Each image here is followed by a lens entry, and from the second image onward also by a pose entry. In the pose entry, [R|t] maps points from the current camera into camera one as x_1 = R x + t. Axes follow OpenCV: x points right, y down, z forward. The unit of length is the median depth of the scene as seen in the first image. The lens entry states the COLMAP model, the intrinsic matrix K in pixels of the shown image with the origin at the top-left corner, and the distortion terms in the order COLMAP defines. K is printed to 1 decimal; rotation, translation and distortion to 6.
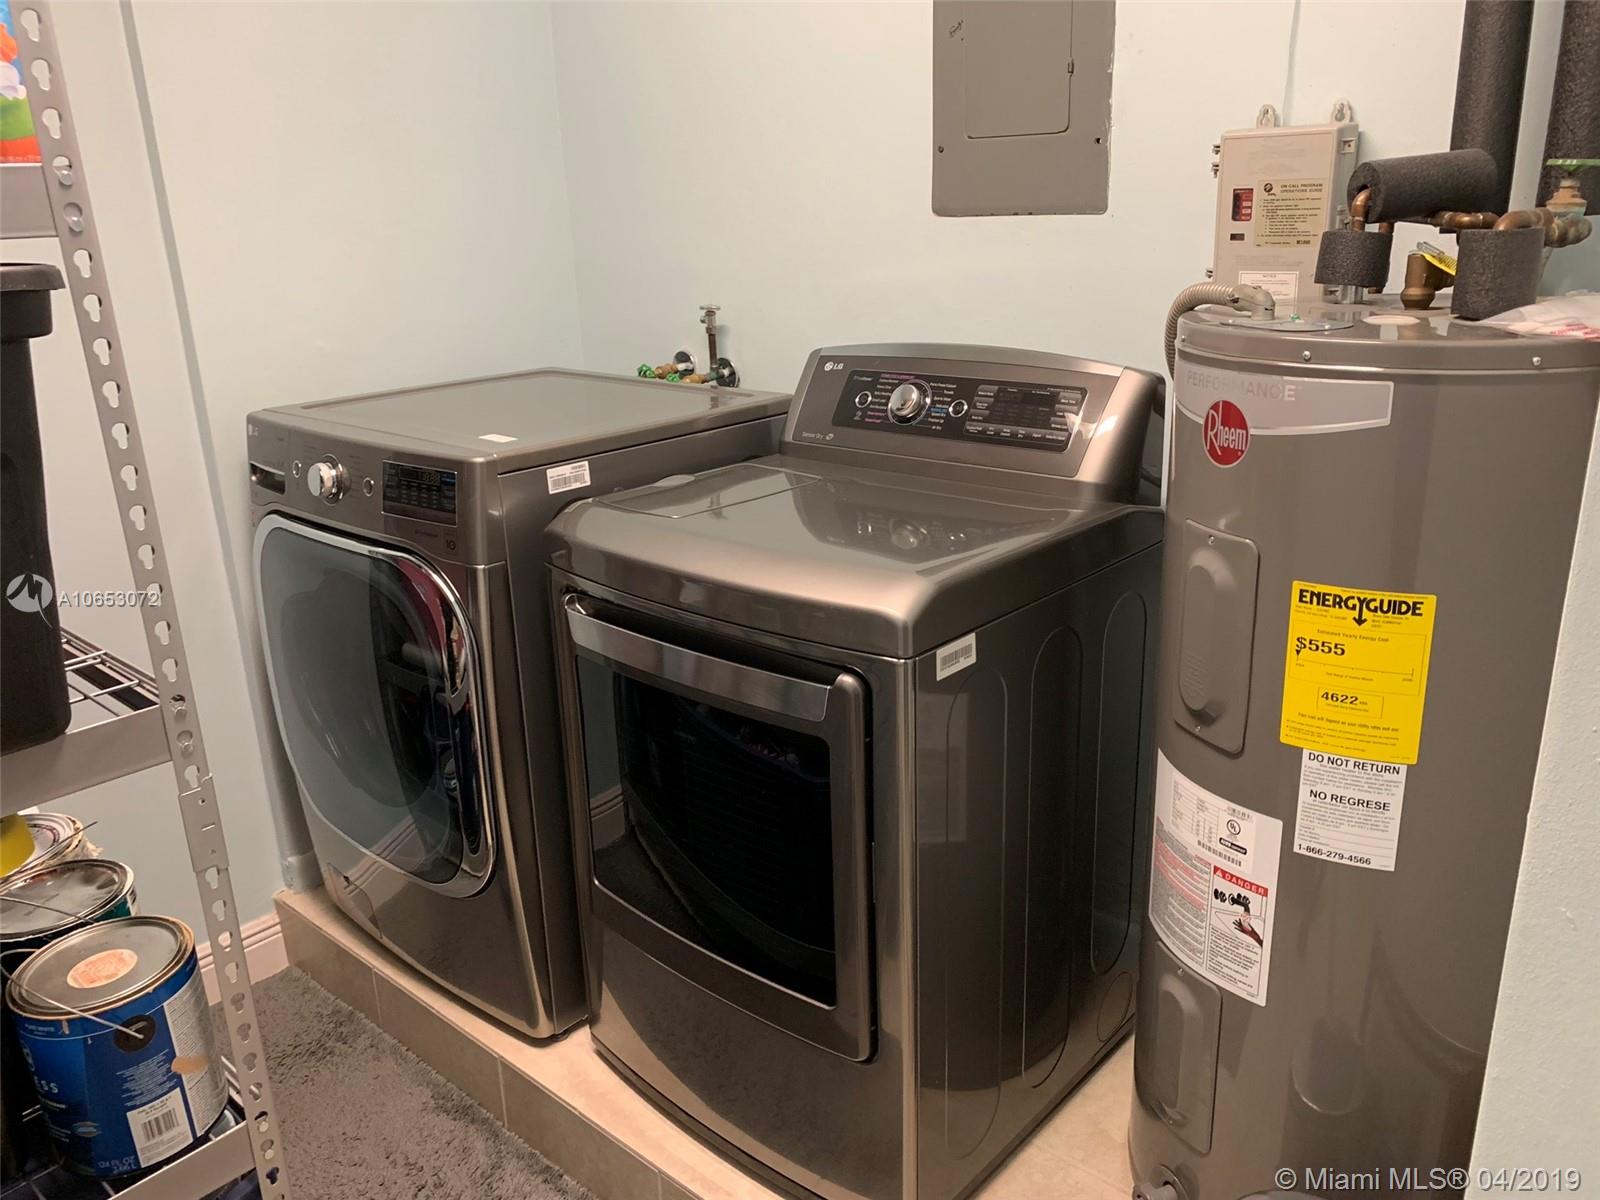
lens RADIAL K [[1217.1, 0, 790.8], [0, 1217.1, 592.7], [0, 0, 1]] dist [0.036170, -0.048595]
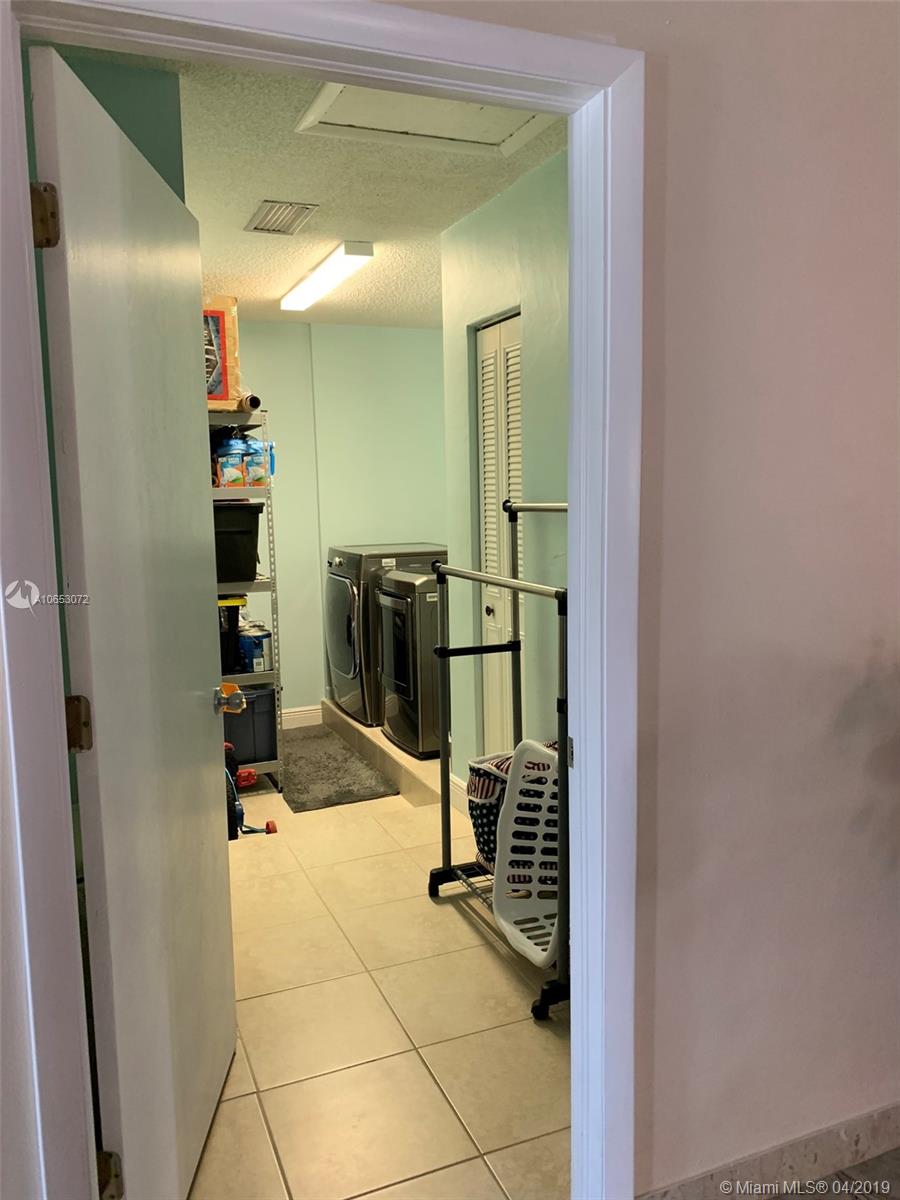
lens RADIAL K [[912.8, 0, 455.0], [0, 912.8, 592.5], [0, 0, 1]] dist [0.036170, -0.048595]
pose [[0.903194, 0.066704, -0.424018, 1.572753], [-0.143730, 0.977822, -0.152333, 0.518091], [0.404453, 0.198531, 0.892750, -1.843919]]
